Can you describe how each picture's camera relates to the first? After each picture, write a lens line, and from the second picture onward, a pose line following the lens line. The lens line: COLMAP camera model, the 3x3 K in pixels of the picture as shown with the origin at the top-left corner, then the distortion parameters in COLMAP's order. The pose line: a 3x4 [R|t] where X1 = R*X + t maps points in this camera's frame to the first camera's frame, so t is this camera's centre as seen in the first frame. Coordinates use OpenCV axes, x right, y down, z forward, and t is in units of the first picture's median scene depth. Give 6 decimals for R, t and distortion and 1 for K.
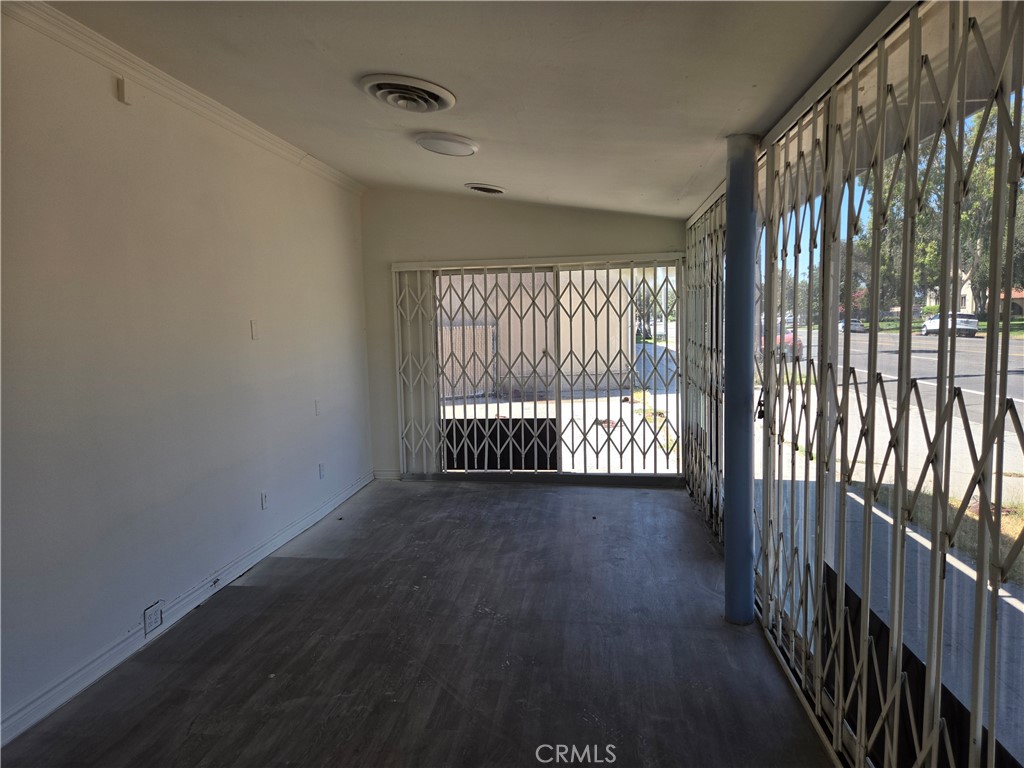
lens RADIAL K [[685.5, 0, 516.0], [0, 685.5, 392.1], [0, 0, 1]] dist [0.078397, -0.070399]
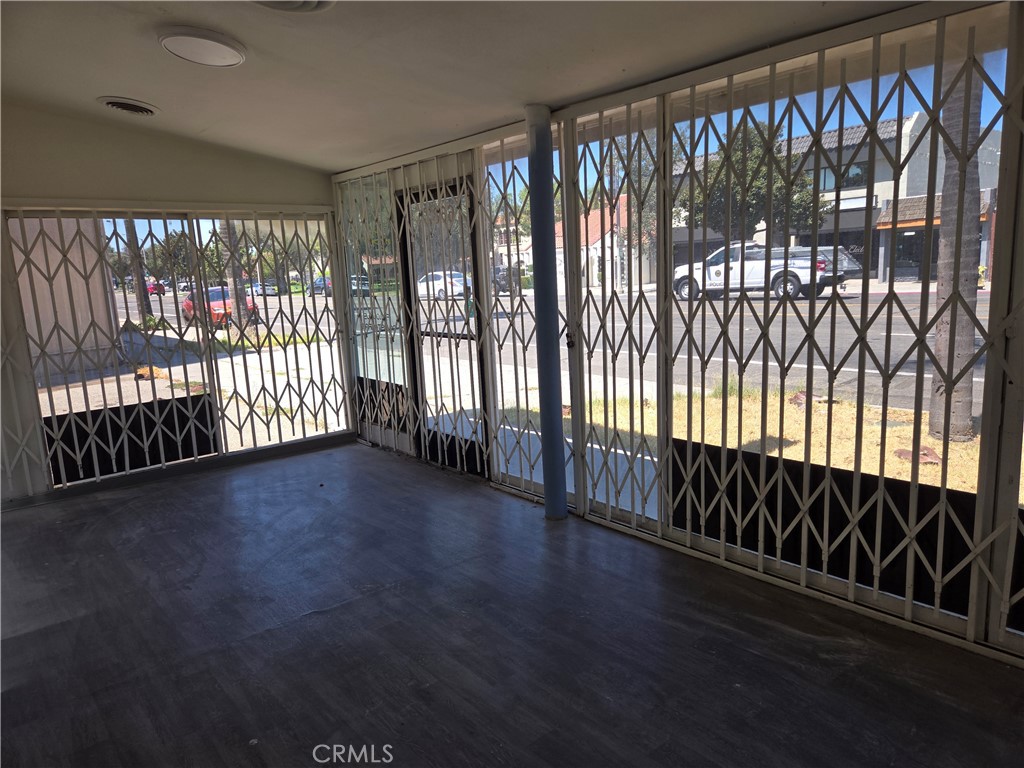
lens RADIAL K [[685.5, 0, 516.0], [0, 685.5, 392.1], [0, 0, 1]] dist [0.078397, -0.070399]
pose [[0.669782, -0.140257, 0.729192, -0.338351], [0.104192, 0.990036, 0.094726, -0.005920], [-0.735212, 0.012531, 0.677722, 0.137992]]
